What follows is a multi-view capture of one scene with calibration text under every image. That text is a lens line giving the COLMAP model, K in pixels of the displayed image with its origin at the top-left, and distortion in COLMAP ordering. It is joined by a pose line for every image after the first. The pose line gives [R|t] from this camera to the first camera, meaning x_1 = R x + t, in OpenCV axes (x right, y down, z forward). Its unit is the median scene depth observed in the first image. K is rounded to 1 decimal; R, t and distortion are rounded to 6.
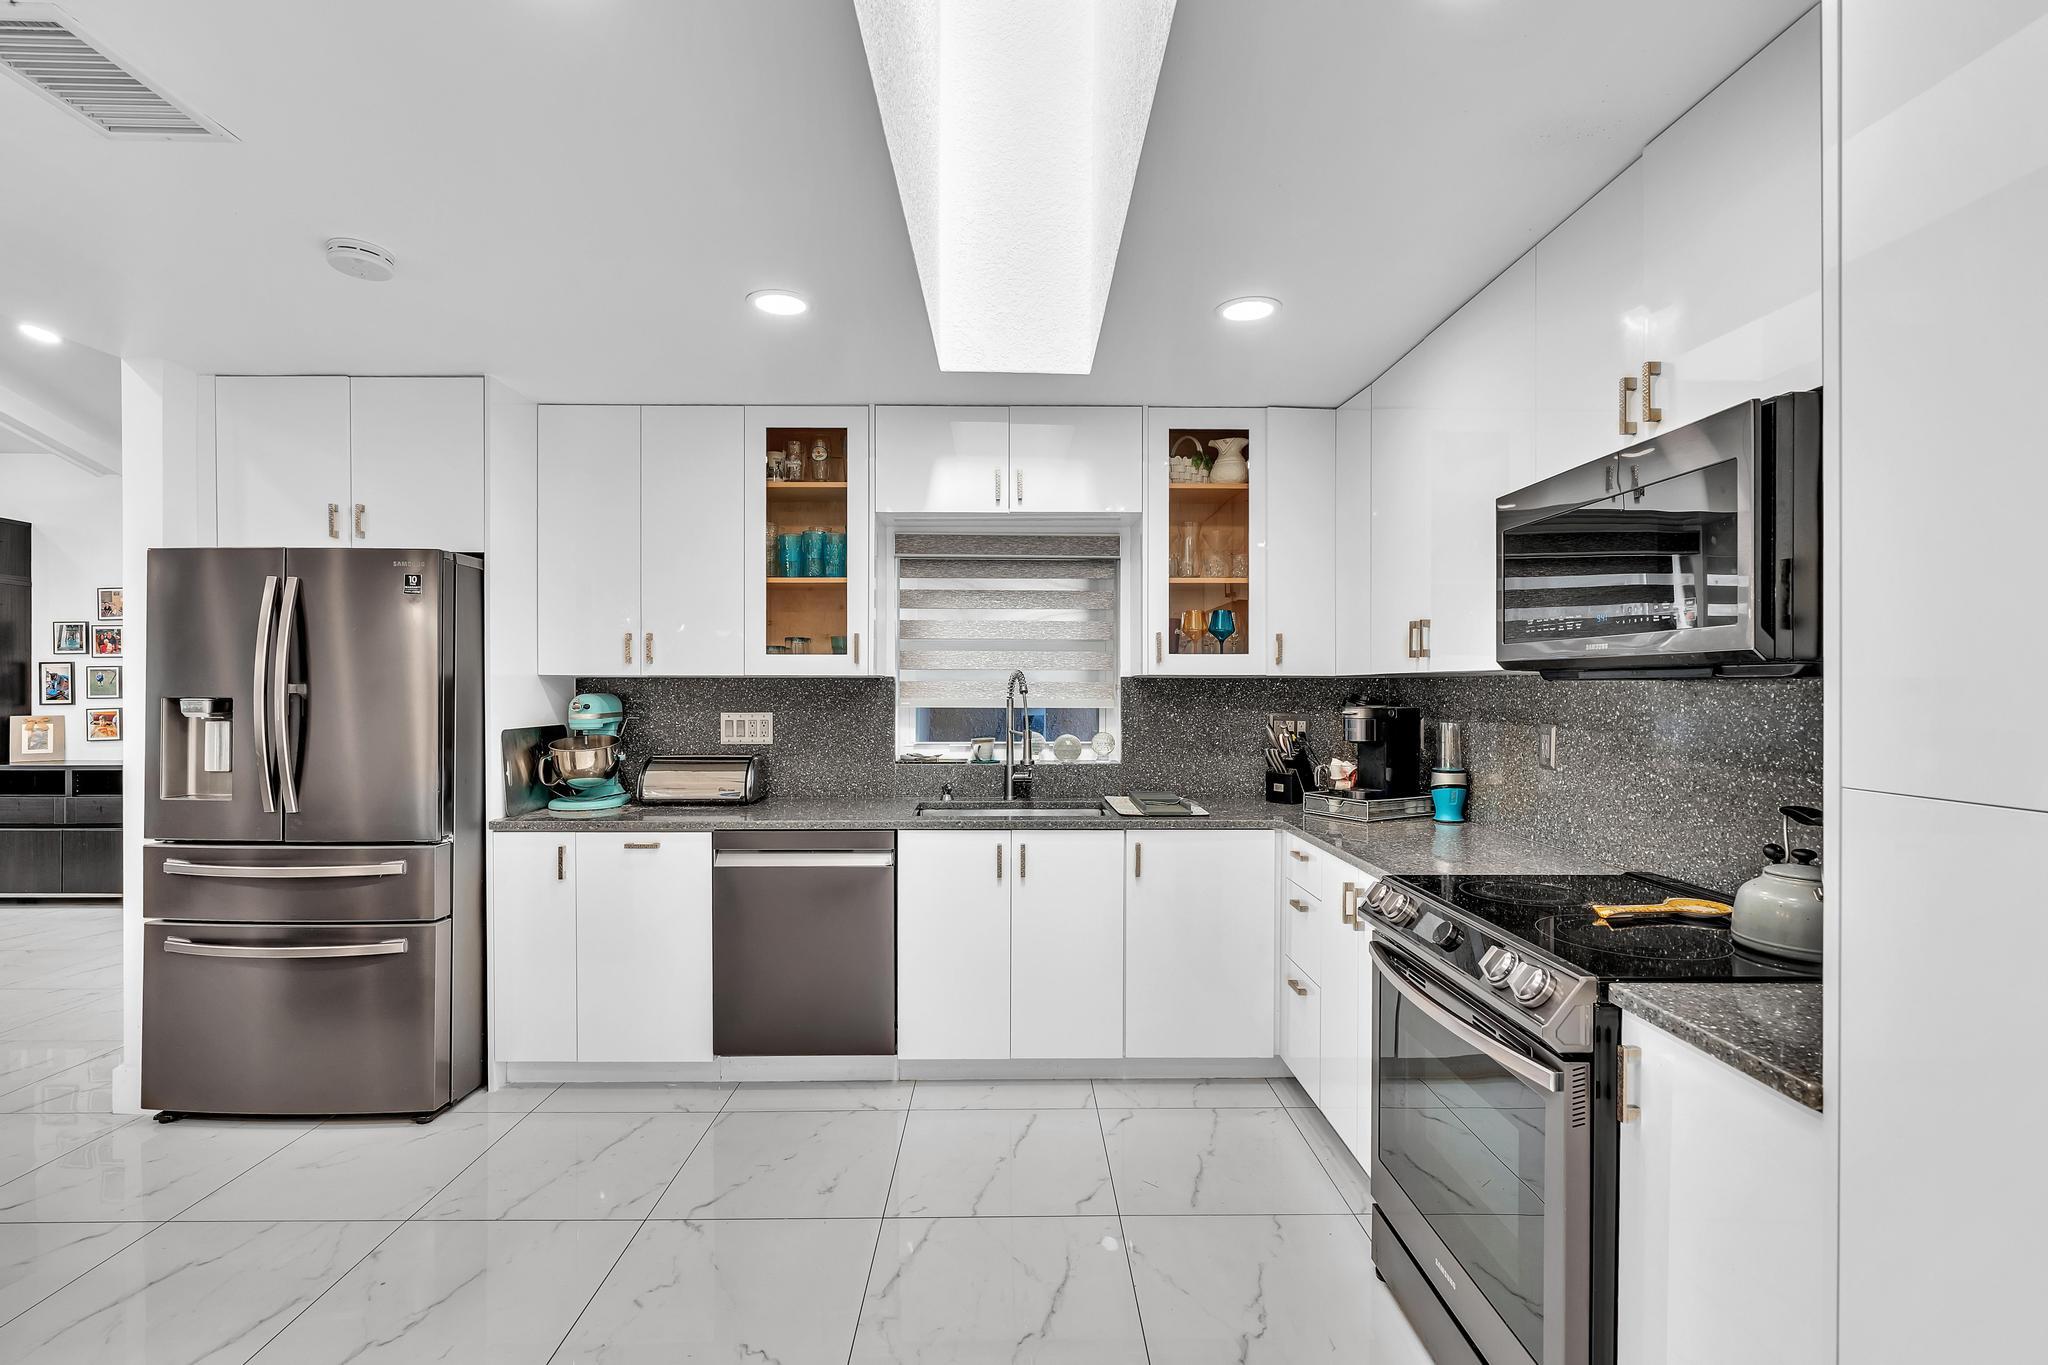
lens RADIAL K [[921.6, 0, 1020.3], [0, 921.6, 690.2], [0, 0, 1]] dist [-0.010427, 0.003769]
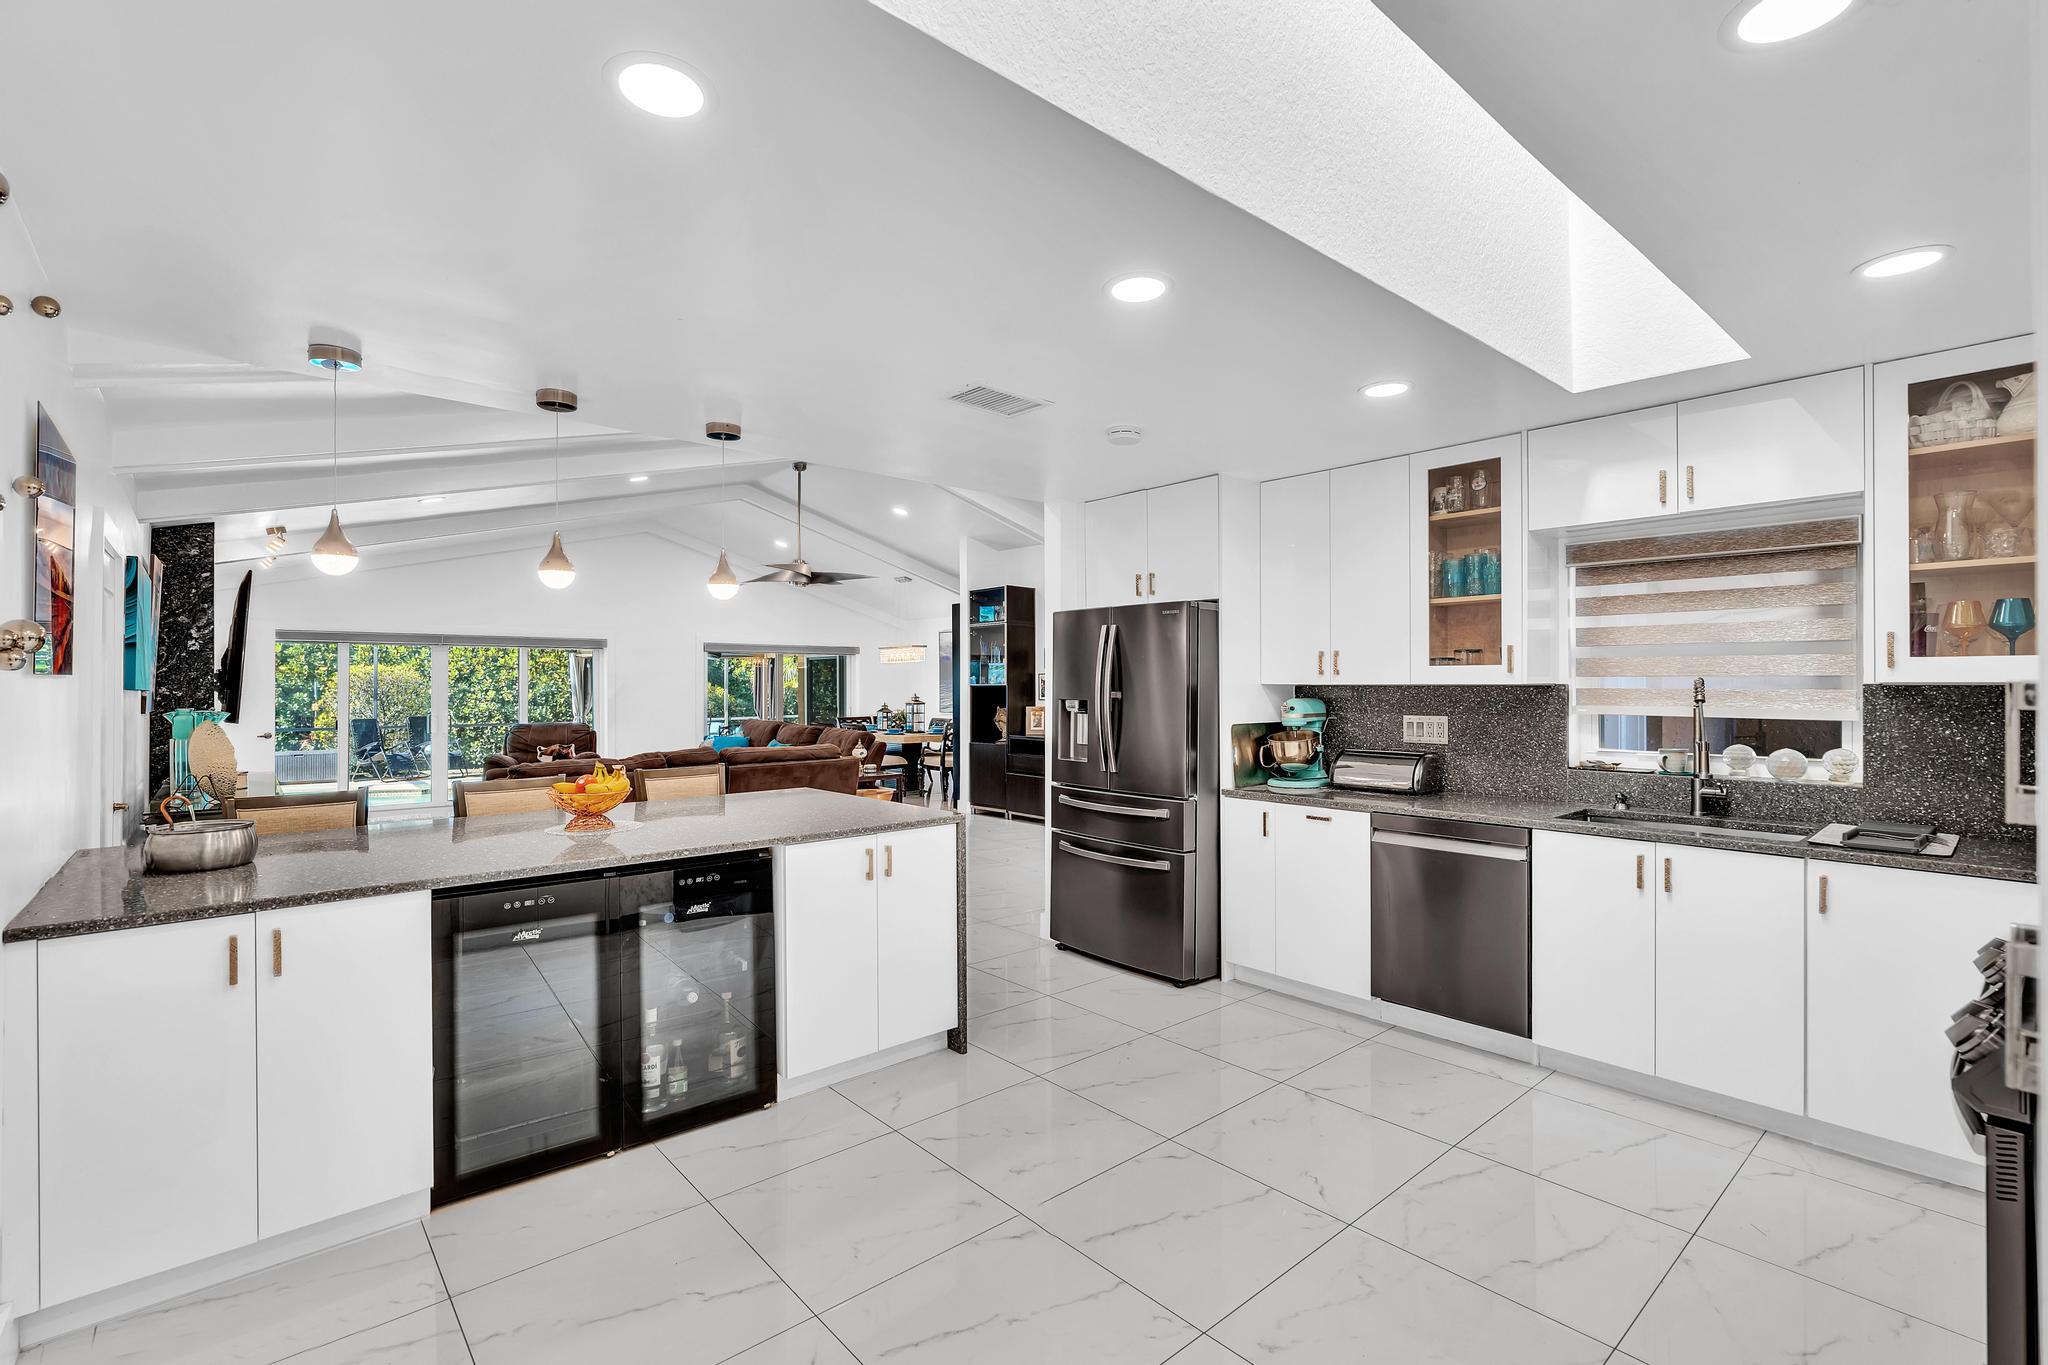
lens RADIAL K [[921.6, 0, 1026.4], [0, 921.6, 679.2], [0, 0, 1]] dist [-0.010427, 0.003769]
pose [[0.647587, -0.006401, -0.761964, 0.301323], [-0.000569, 0.999960, -0.008884, -0.012691], [0.761991, 0.006186, 0.647558, -0.142980]]
